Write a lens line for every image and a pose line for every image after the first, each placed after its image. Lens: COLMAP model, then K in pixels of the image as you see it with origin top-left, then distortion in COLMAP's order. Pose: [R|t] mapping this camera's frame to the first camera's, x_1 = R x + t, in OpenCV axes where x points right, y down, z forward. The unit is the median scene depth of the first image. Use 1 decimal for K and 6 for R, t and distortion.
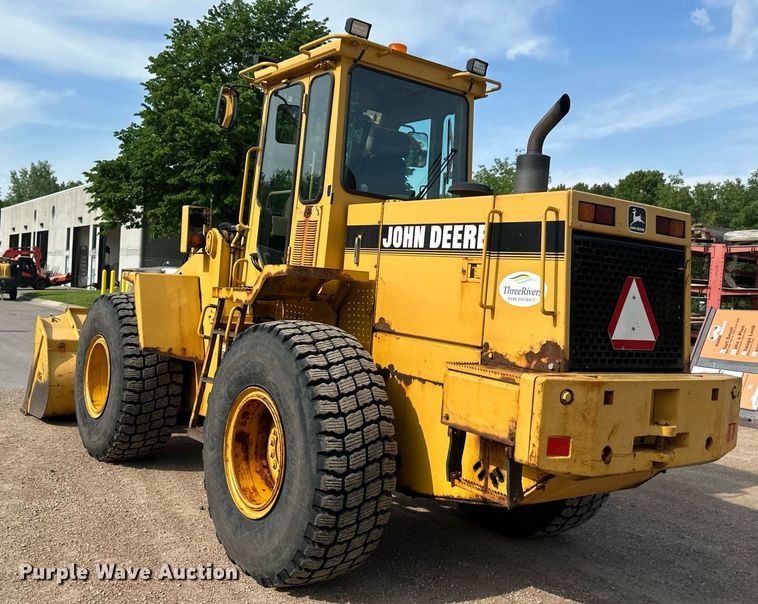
lens RADIAL K [[729.4, 0, 379.0], [0, 729.4, 302.0], [0, 0, 1]] dist [0.092415, -0.010573]
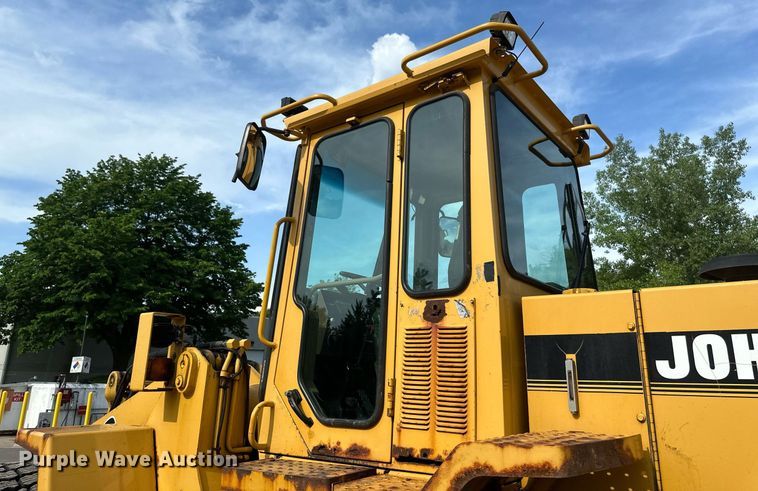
lens RADIAL K [[525.5, 0, 380.6], [0, 525.5, 218.4], [0, 0, 1]] dist [0.085490, -0.120158]
pose [[0.956838, 0.030694, 0.288998, -0.251044], [0.060204, 0.951903, -0.300427, -0.072230], [-0.284319, 0.304859, 0.908968, 0.616543]]
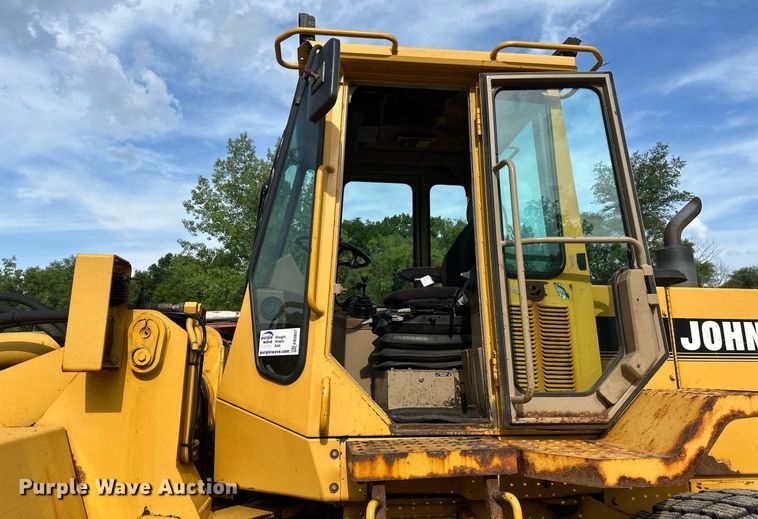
lens RADIAL K [[533.8, 0, 381.3], [0, 533.8, 228.6], [0, 0, 1]] dist [0.016320, -0.006446]
pose [[0.499007, 0.148052, 0.853857, -0.540001], [0.060866, 0.976877, -0.204954, -0.090188], [-0.864458, 0.154245, 0.478458, 0.876856]]
